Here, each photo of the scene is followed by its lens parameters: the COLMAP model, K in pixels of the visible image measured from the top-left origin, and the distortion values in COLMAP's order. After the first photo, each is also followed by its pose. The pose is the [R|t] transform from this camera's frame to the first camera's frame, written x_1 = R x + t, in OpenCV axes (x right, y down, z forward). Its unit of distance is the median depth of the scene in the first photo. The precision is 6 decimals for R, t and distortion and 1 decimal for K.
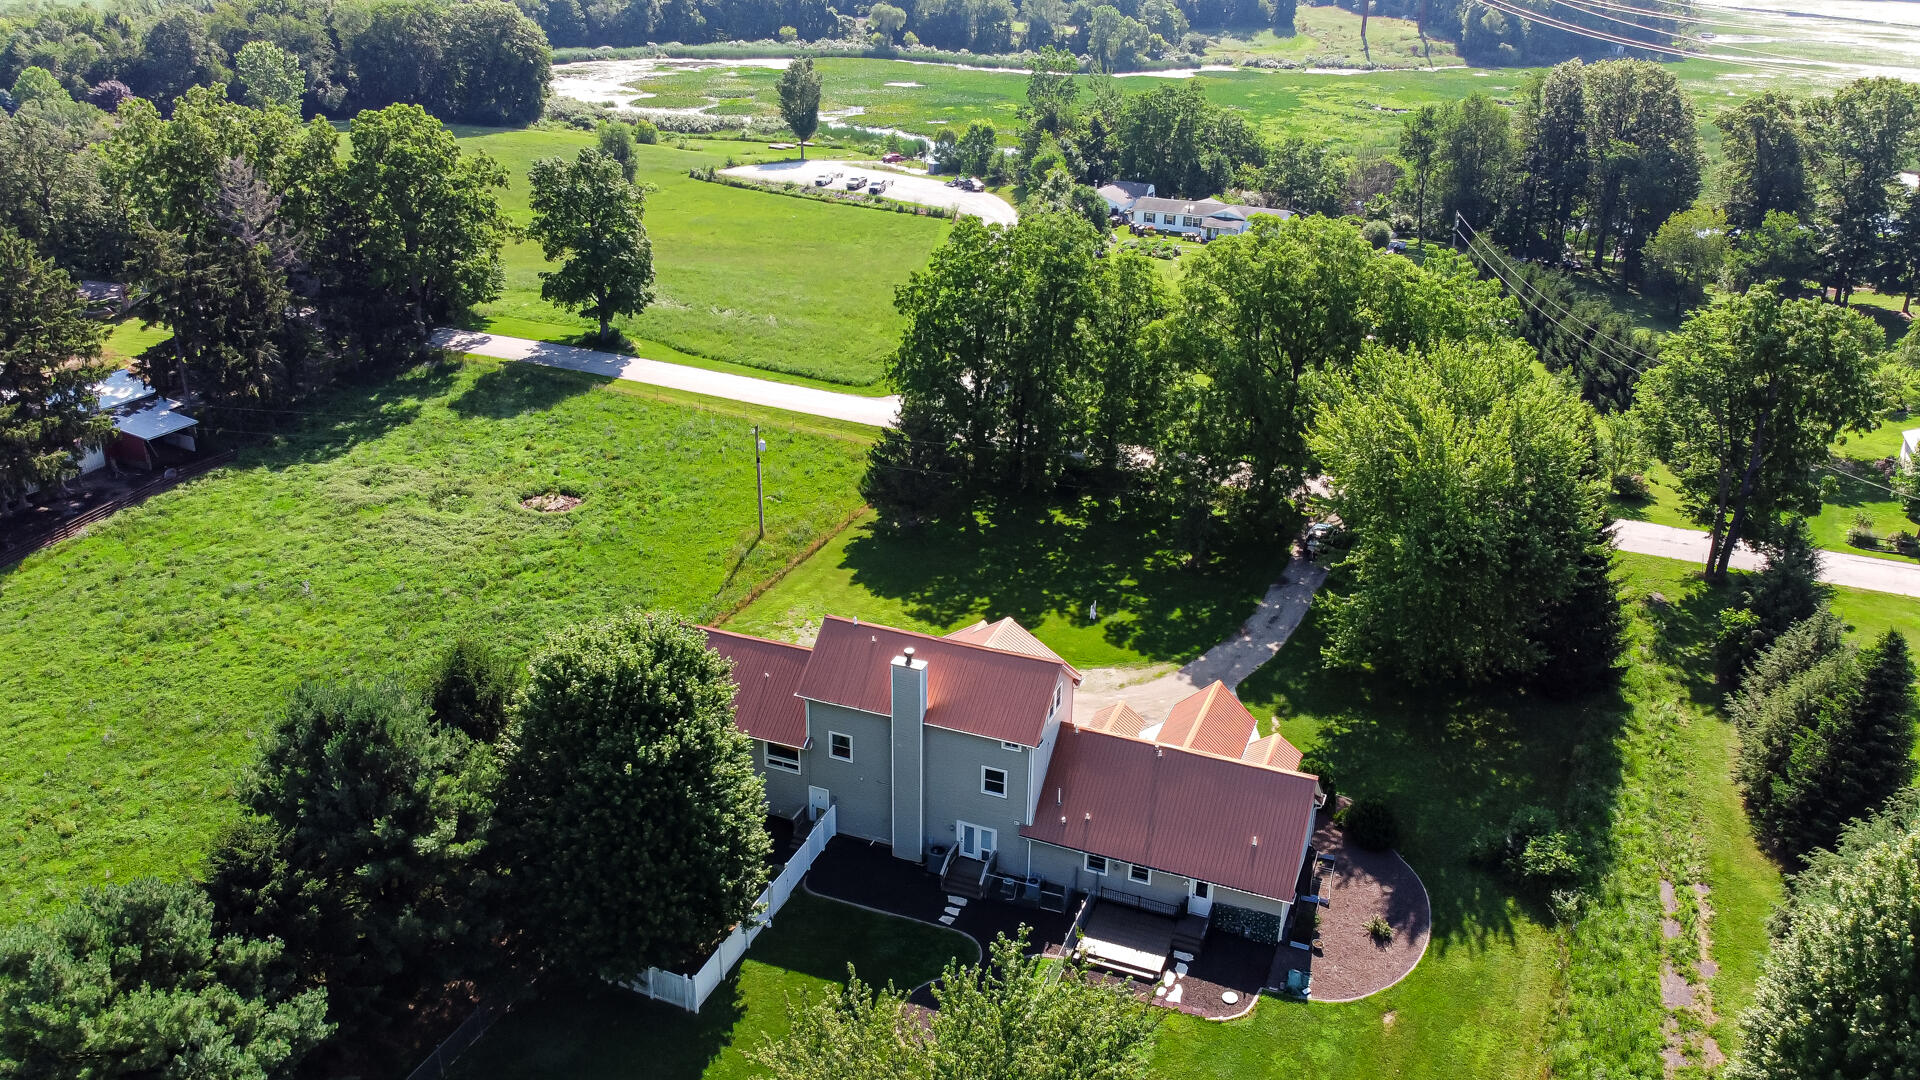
lens RADIAL K [[1449.5, 0, 960.0], [0, 1449.5, 540.0], [0, 0, 1]] dist [0.000109, -0.003166]
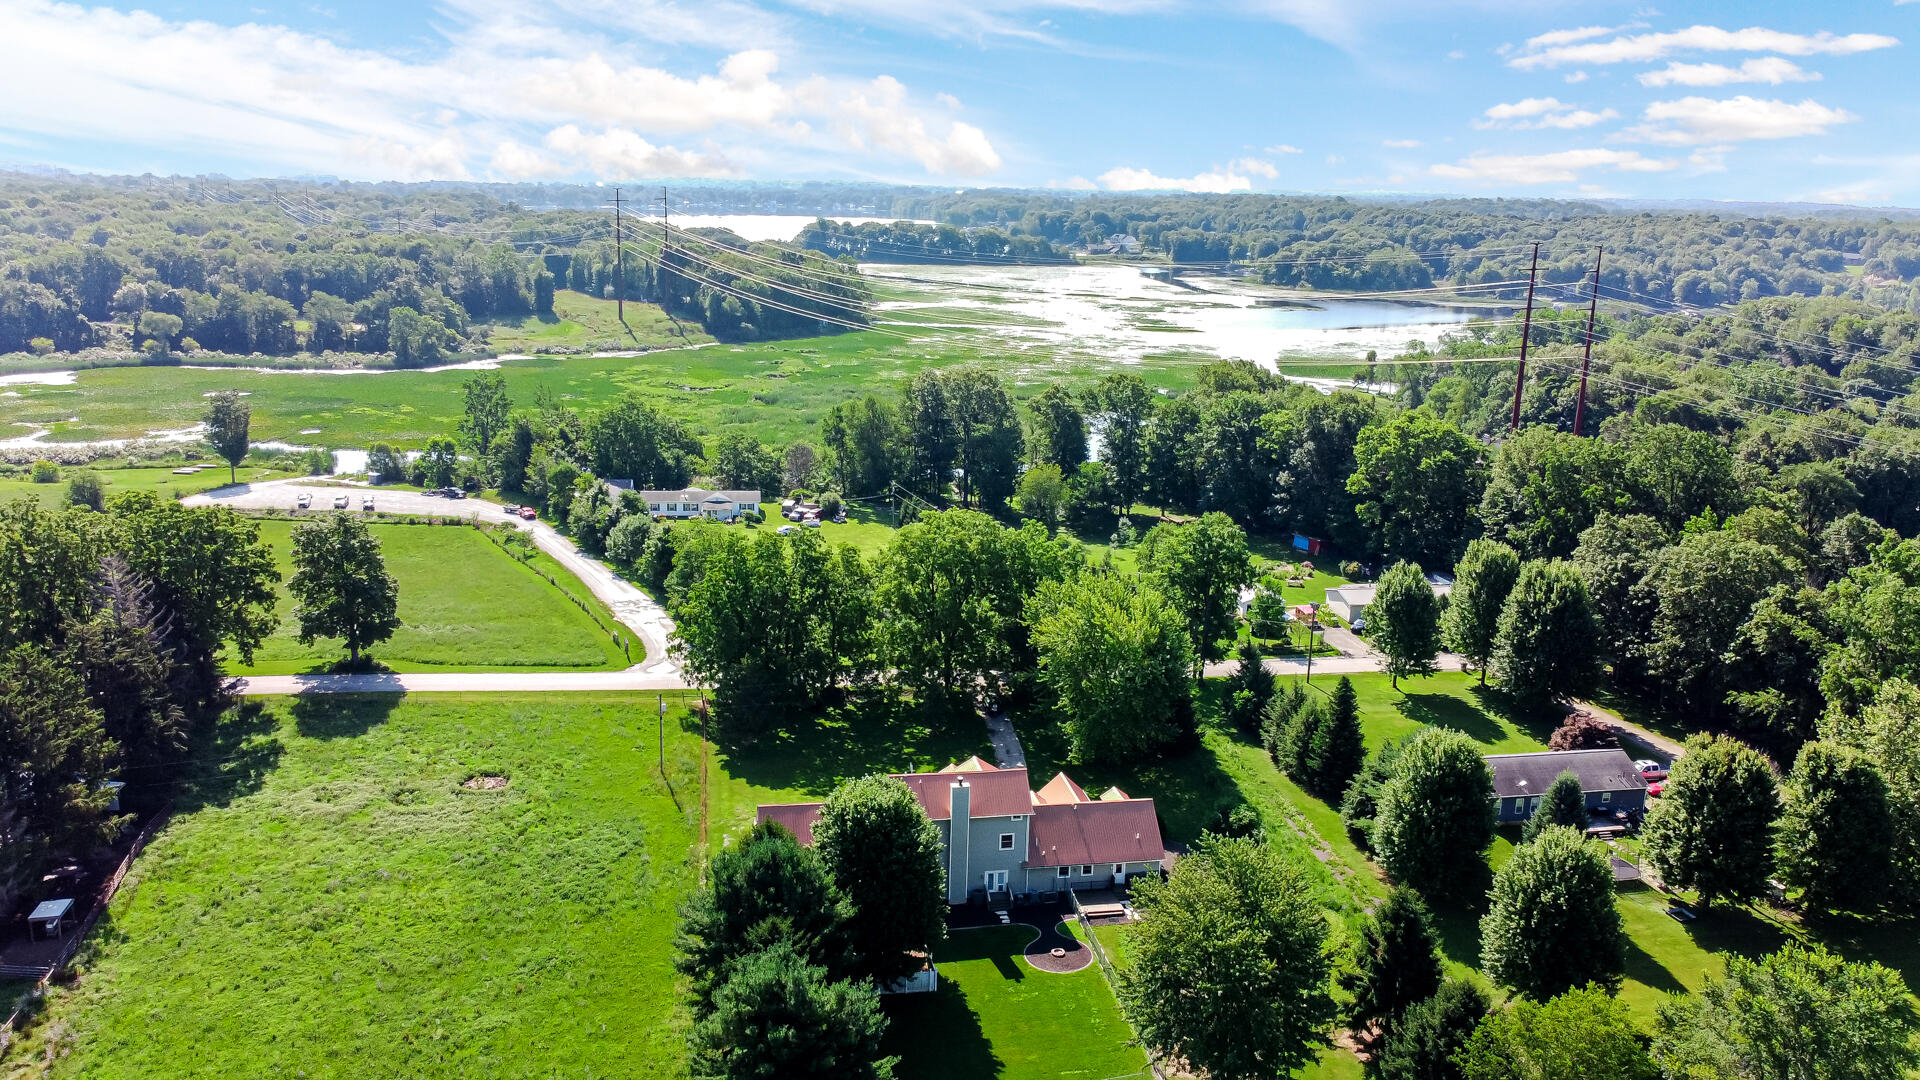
lens RADIAL K [[1449.5, 0, 960.0], [0, 1449.5, 540.0], [0, 0, 1]] dist [0.000109, -0.003166]
pose [[0.848486, -0.119956, 0.515444, -0.217146], [0.202705, 0.973359, -0.107154, -0.004688], [-0.488858, 0.195402, 0.850197, -0.141205]]
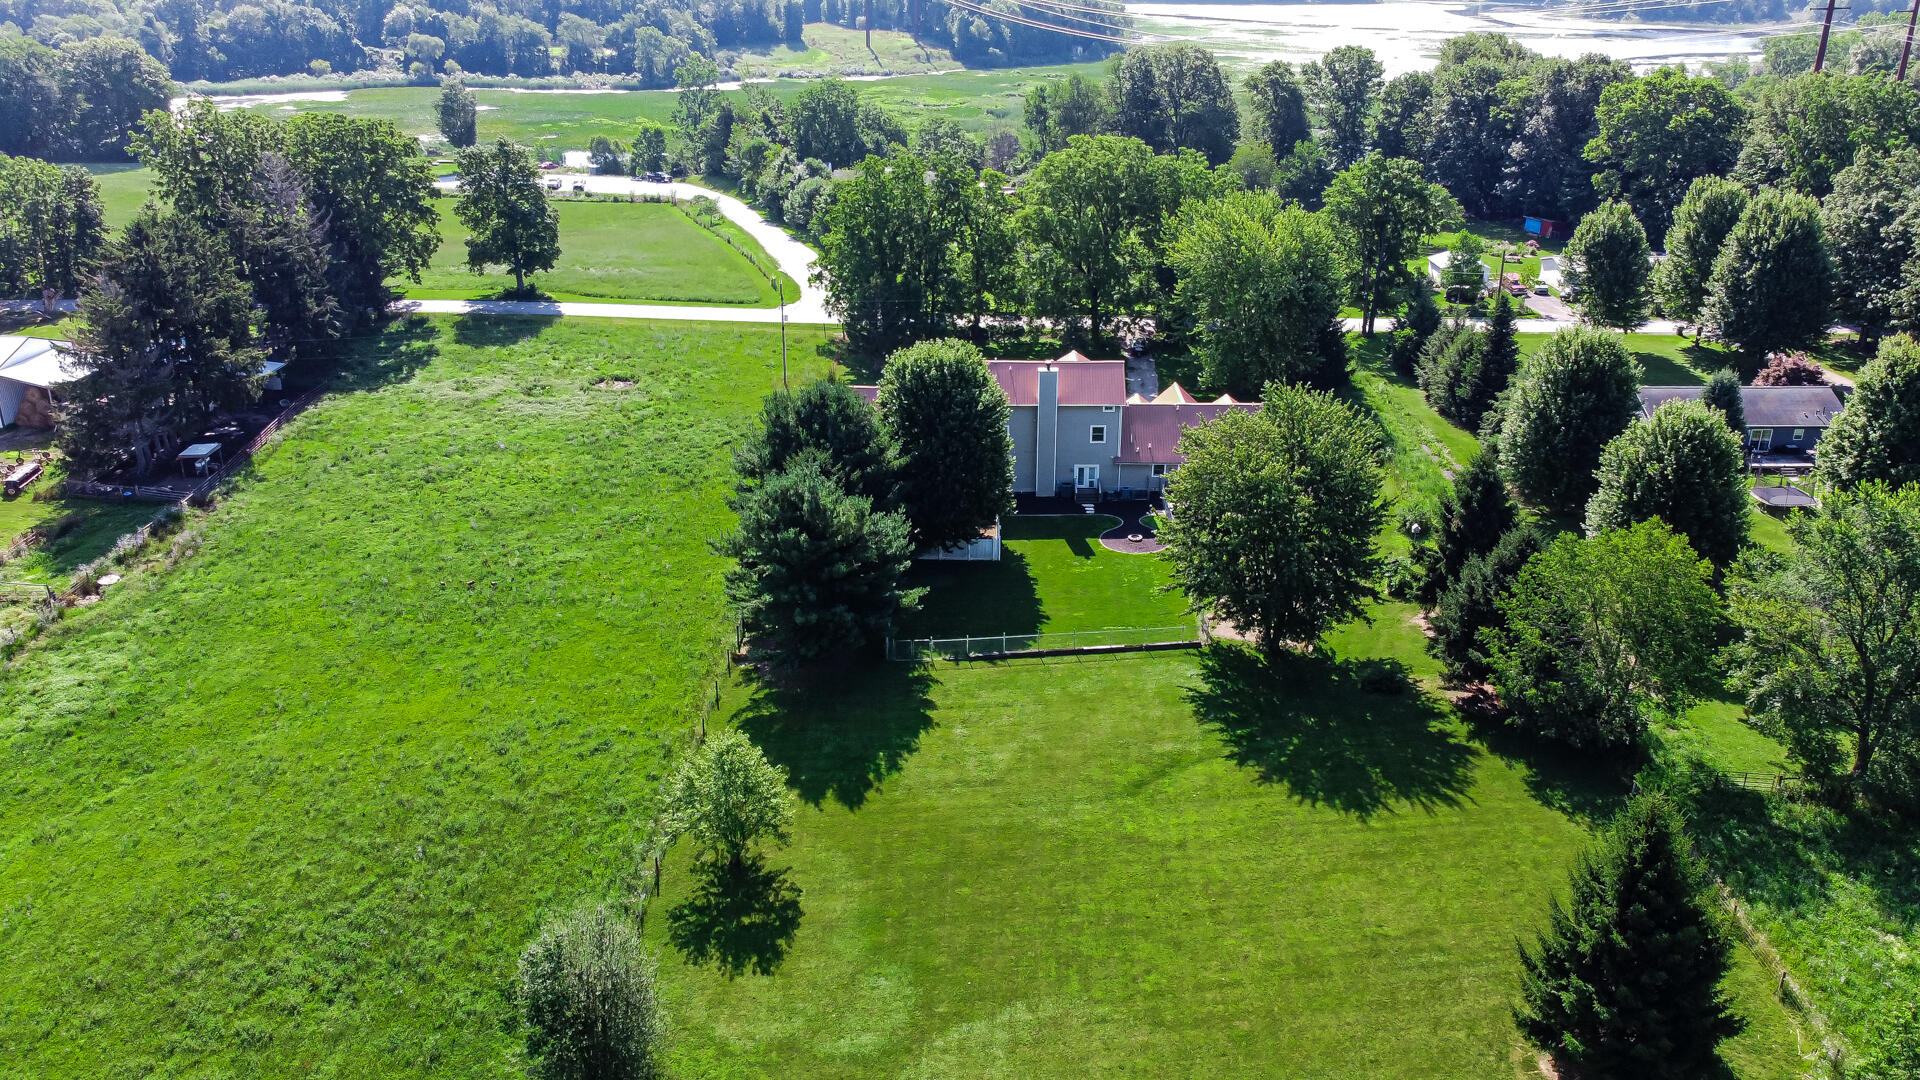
lens RADIAL K [[1472.9, 0, 966.9], [0, 1472.9, 529.4], [0, 0, 1]] dist [0.001033, -0.005981]
pose [[0.930871, -0.148498, 0.333808, -0.173303], [0.157391, 0.987536, 0.000411, 0.060054], [-0.329709, 0.052156, 0.942641, -0.146566]]
